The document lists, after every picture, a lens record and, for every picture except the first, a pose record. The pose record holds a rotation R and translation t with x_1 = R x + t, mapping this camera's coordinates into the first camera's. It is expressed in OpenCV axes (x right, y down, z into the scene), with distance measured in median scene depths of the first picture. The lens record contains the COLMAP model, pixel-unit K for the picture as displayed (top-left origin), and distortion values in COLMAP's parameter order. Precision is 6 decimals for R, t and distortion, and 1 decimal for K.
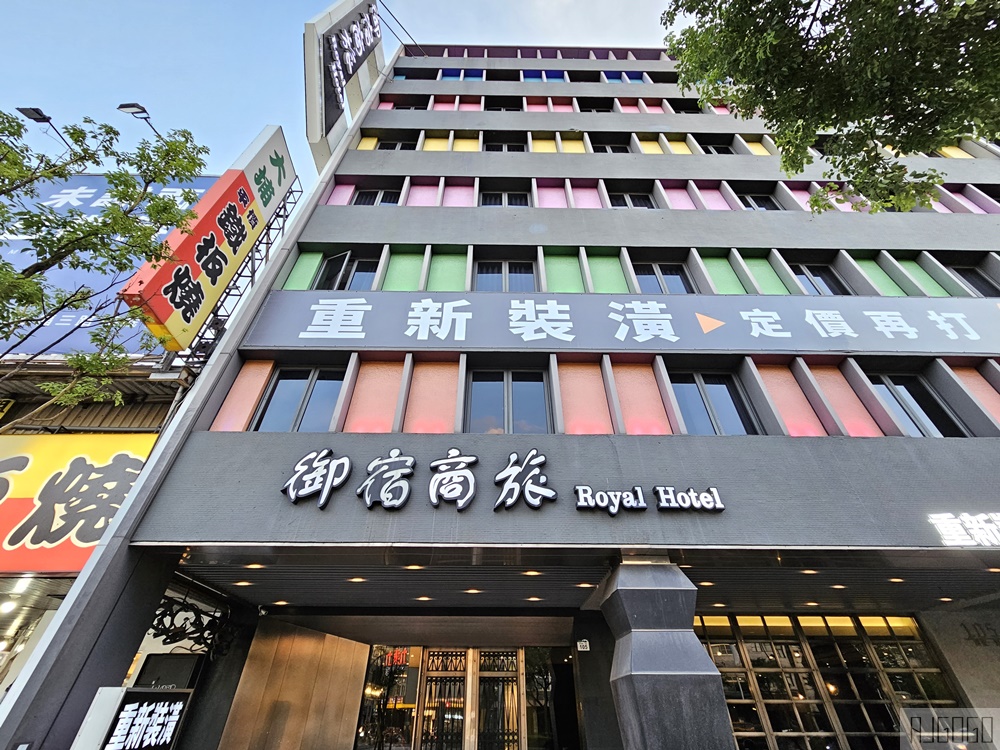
lens RADIAL K [[403.4, 0, 502.3], [0, 403.4, 377.9], [0, 0, 1]] dist [0.004472, 0.000417]
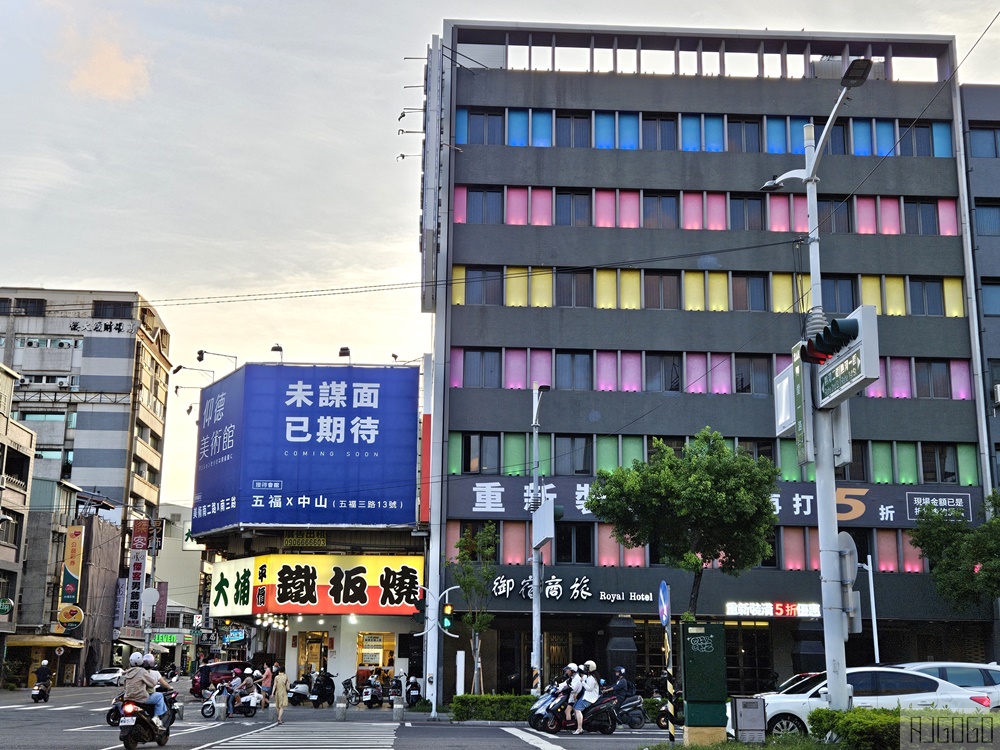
lens RADIAL K [[1256.3, 0, 499.6], [0, 1256.3, 374.8], [0, 0, 1]] dist [0.015176, 0.000000]
pose [[0.998884, 0.023008, 0.041260, -0.838469], [-0.038536, 0.902031, 0.429948, -4.478061], [-0.027325, -0.431058, 0.901910, -5.738647]]
